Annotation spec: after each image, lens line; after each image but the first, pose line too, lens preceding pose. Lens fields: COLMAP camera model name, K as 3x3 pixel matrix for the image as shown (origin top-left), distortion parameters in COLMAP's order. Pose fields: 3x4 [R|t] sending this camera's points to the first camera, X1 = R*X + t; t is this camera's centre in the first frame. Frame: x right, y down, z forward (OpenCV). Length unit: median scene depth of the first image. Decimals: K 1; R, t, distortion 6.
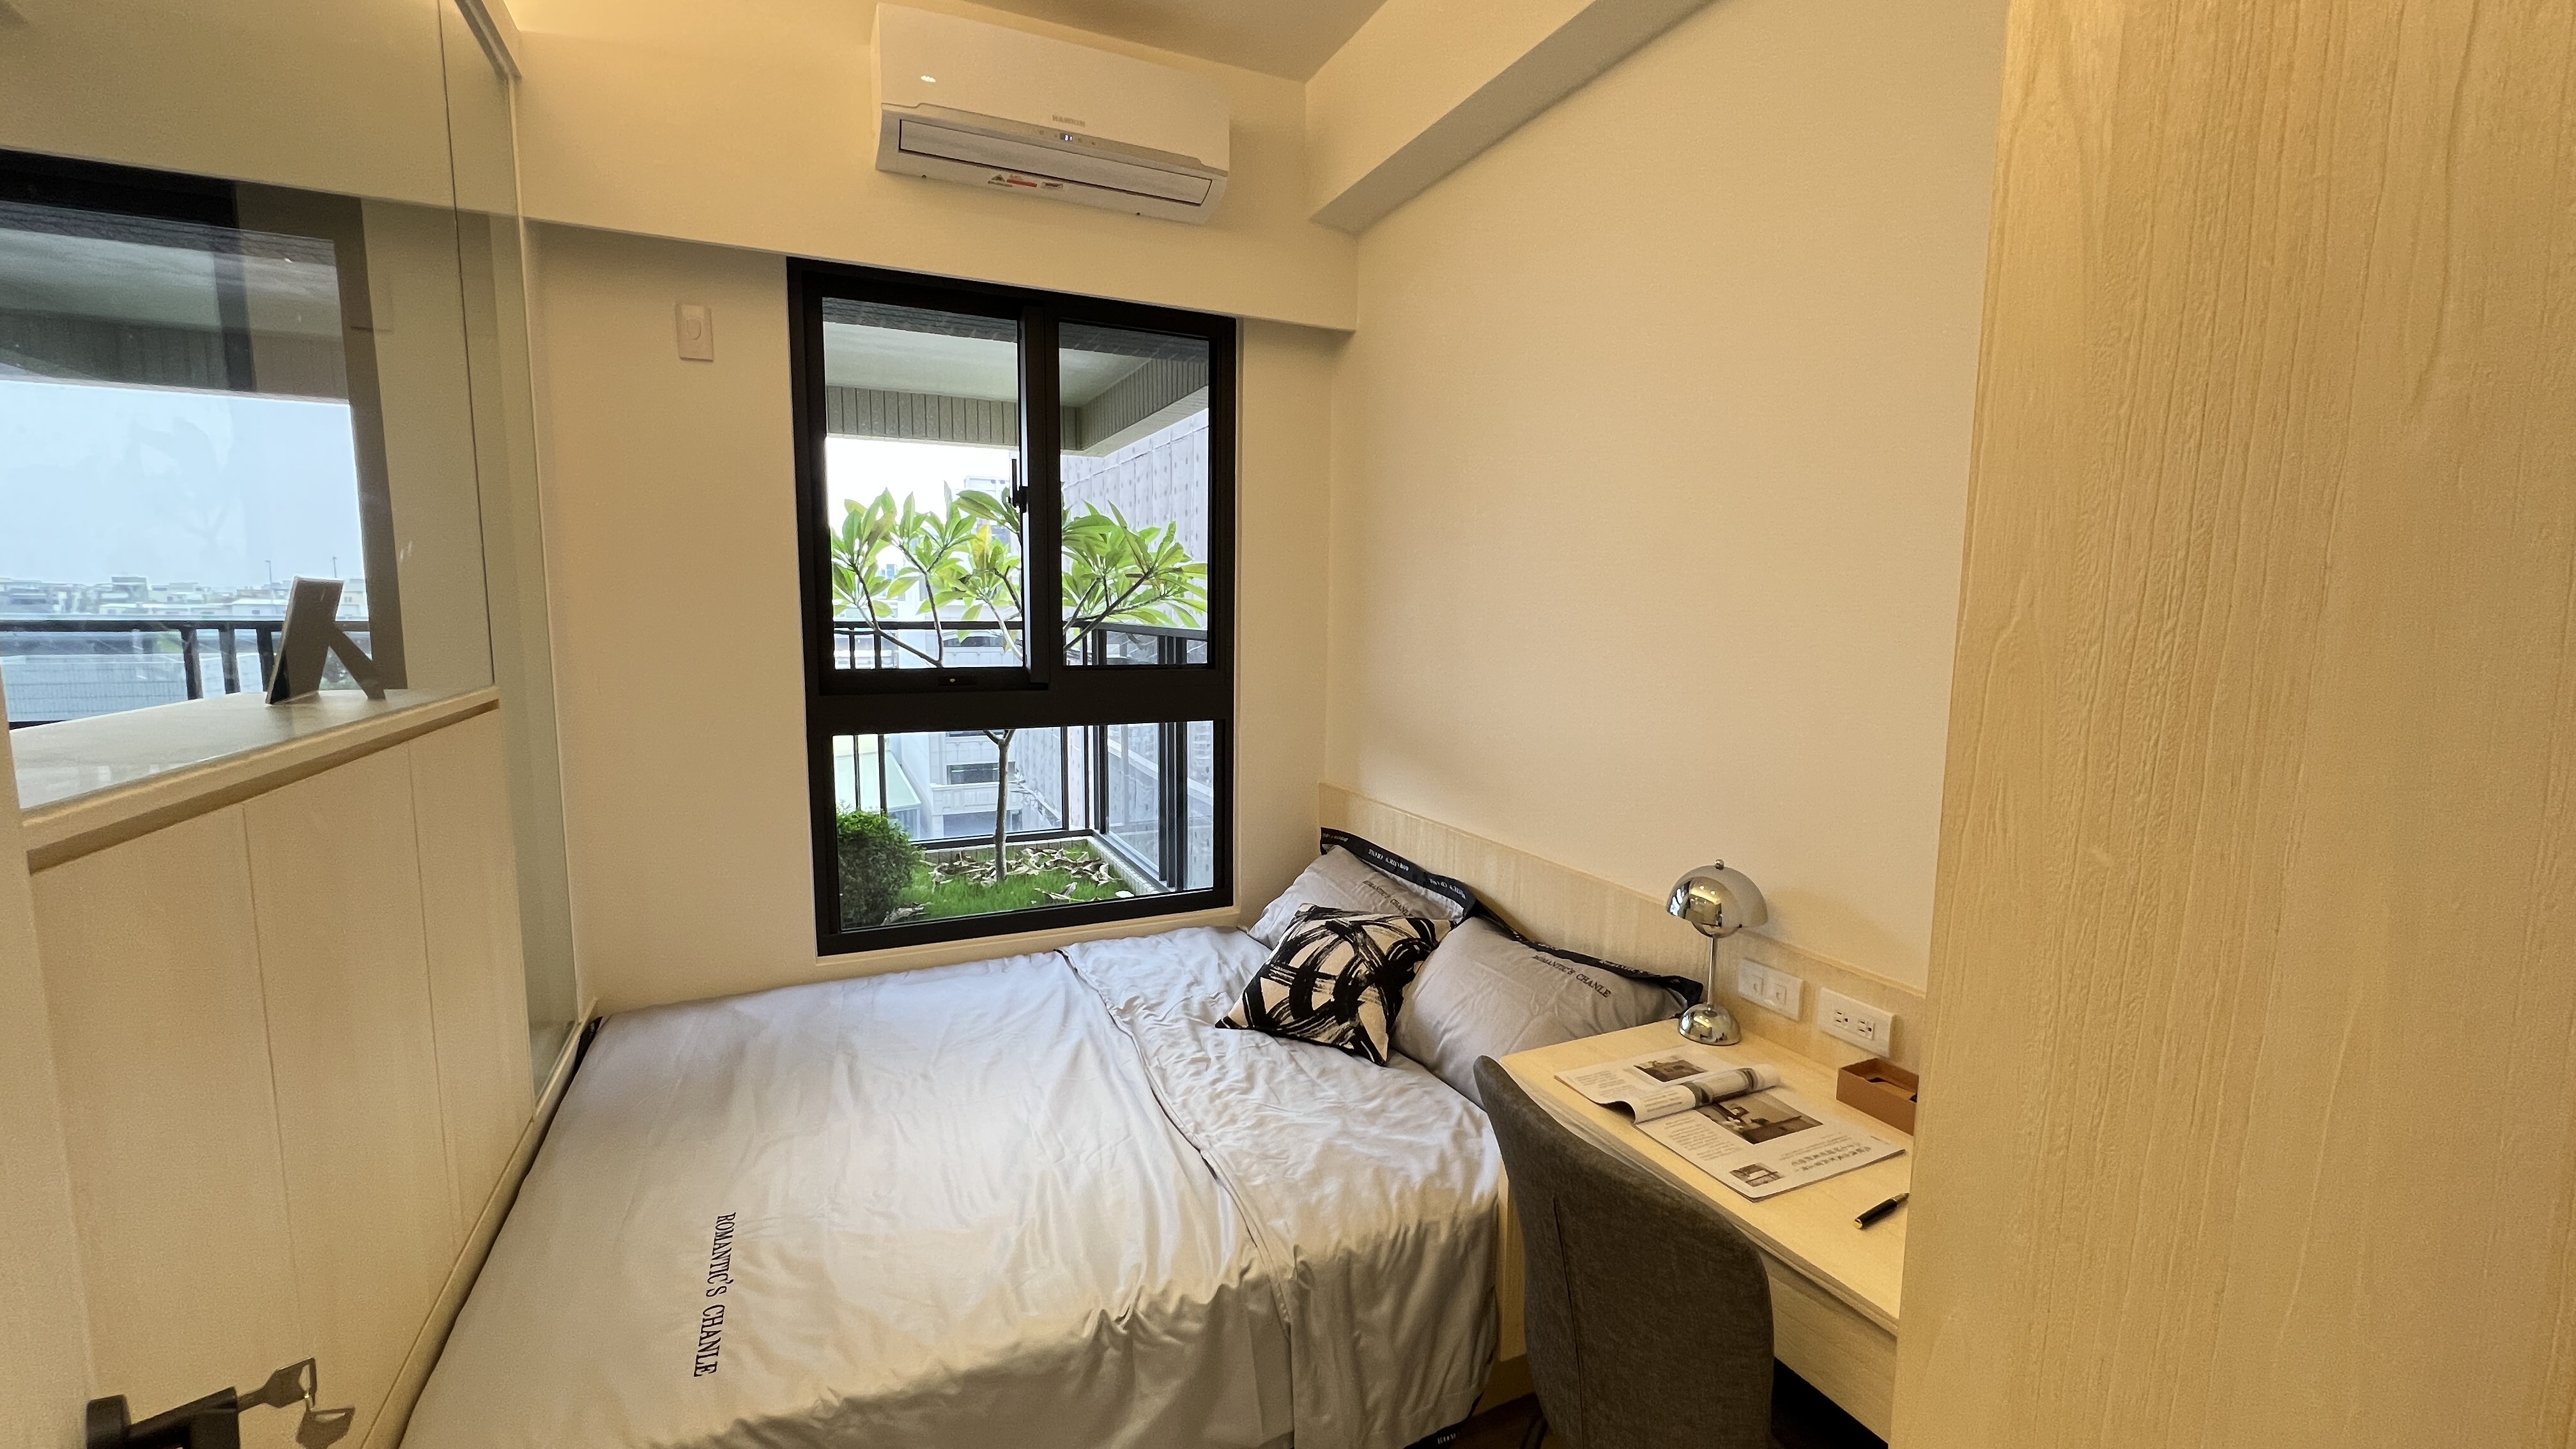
lens RADIAL K [[1031.5, 0, 1288.0], [0, 1031.5, 724.5], [0, 0, 1]] dist [-0.001175, 0.000412]
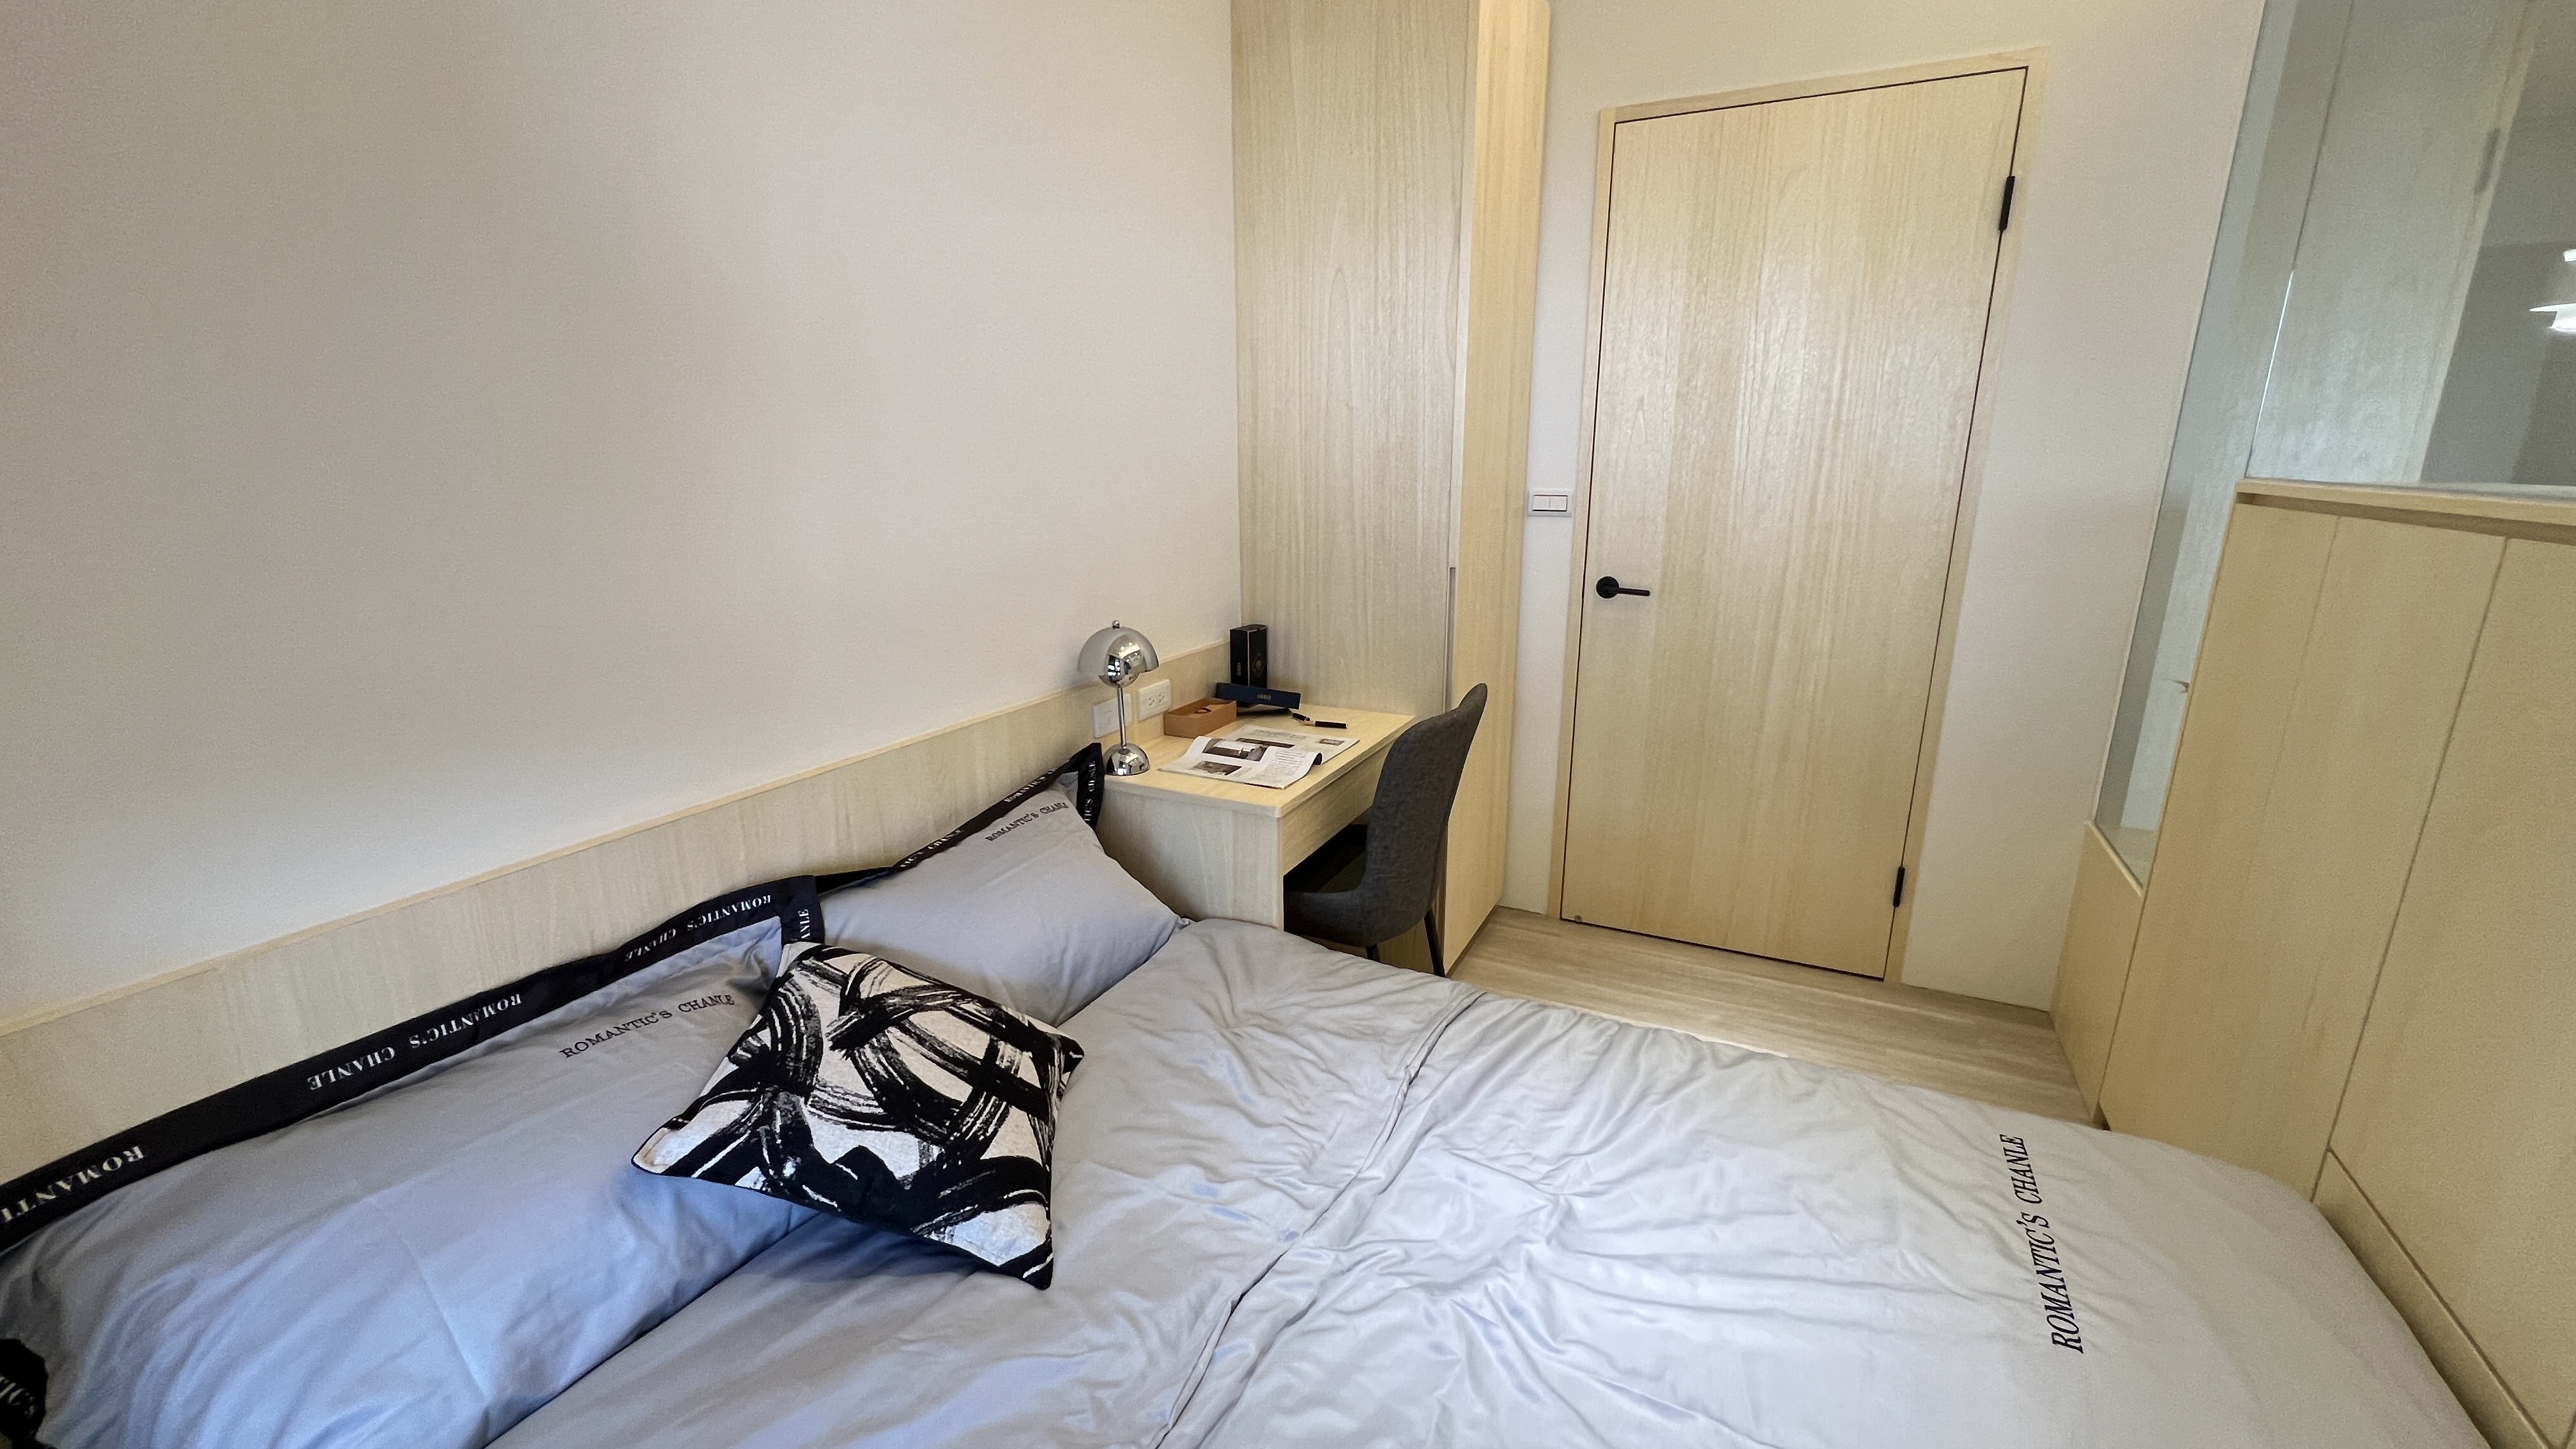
lens RADIAL K [[1031.5, 0, 1288.0], [0, 1031.5, 724.5], [0, 0, 1]] dist [-0.001175, 0.000412]
pose [[-0.620534, -0.209687, 0.755625, -0.442372], [0.084492, 0.940099, 0.330265, -0.094194], [-0.779615, 0.268785, -0.565646, 1.118945]]
